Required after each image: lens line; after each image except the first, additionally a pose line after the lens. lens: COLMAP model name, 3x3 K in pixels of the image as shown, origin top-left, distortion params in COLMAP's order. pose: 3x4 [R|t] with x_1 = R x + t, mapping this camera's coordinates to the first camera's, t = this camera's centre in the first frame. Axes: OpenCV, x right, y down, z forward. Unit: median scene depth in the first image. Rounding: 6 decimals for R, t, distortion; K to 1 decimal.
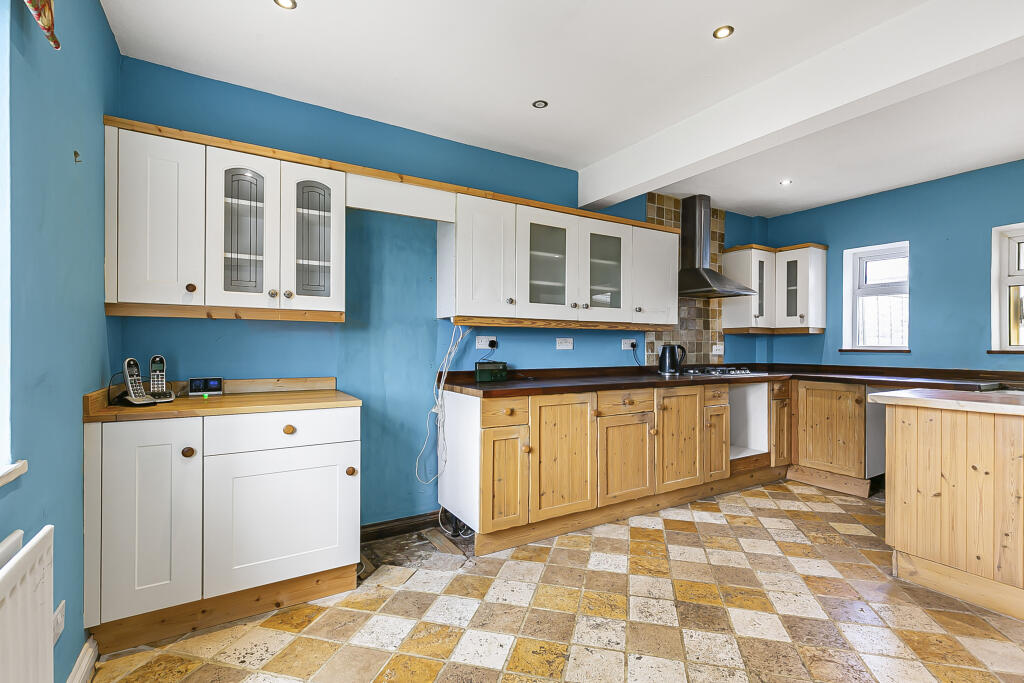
lens RADIAL K [[466.6, 0, 511.5], [0, 466.6, 339.9], [0, 0, 1]] dist [0.001528, -0.000333]
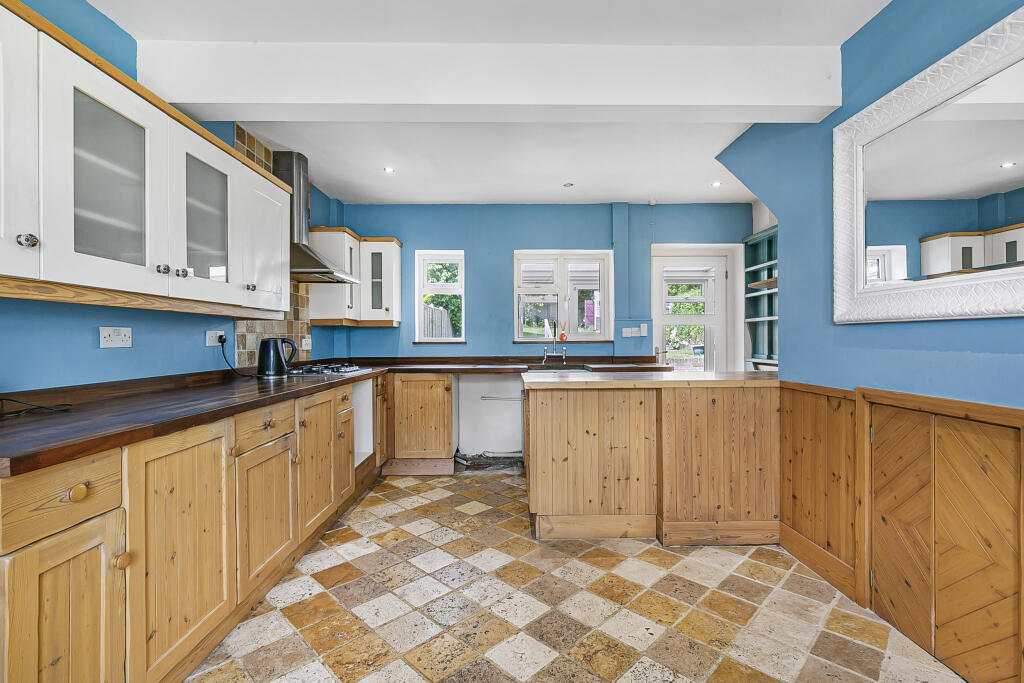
lens RADIAL K [[466.6, 0, 511.5], [0, 466.6, 339.9], [0, 0, 1]] dist [0.001528, -0.000333]
pose [[0.507521, -0.008076, 0.861602, -0.139138], [-0.001388, 0.999947, 0.010190, 0.005560], [-0.861638, -0.006368, 0.507483, 0.345436]]
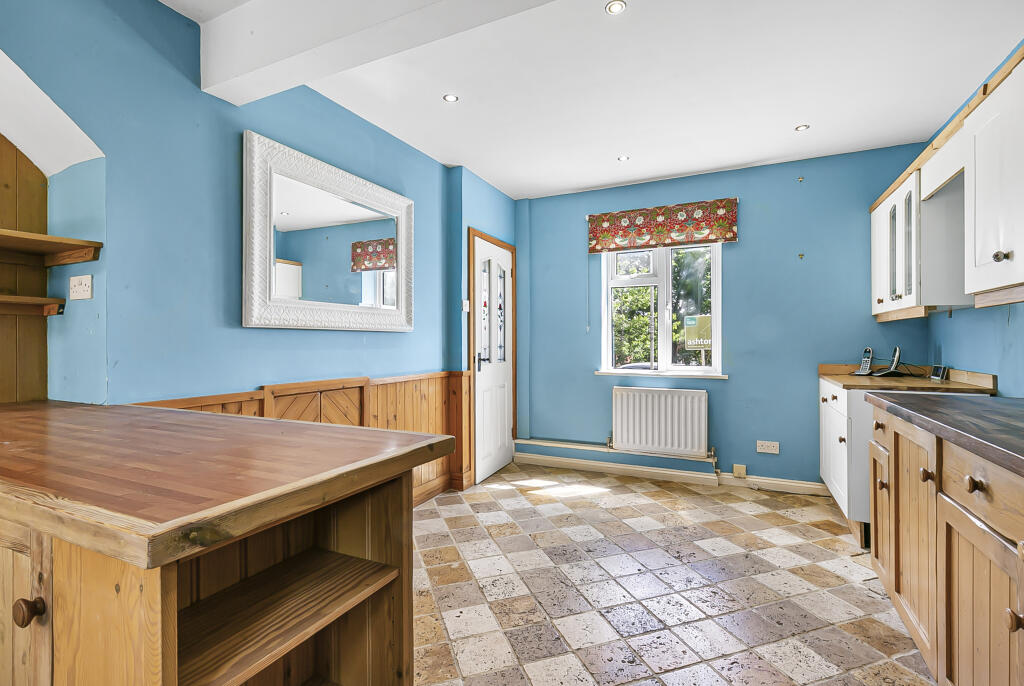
lens RADIAL K [[480.3, 0, 517.0], [0, 480.3, 340.4], [0, 0, 1]] dist [0.002134, 0.000093]
pose [[-0.829223, 0.000393, -0.558918, 0.711936], [0.008101, 0.999903, -0.011316, 0.018777], [0.558859, -0.013911, -0.829146, 1.043579]]
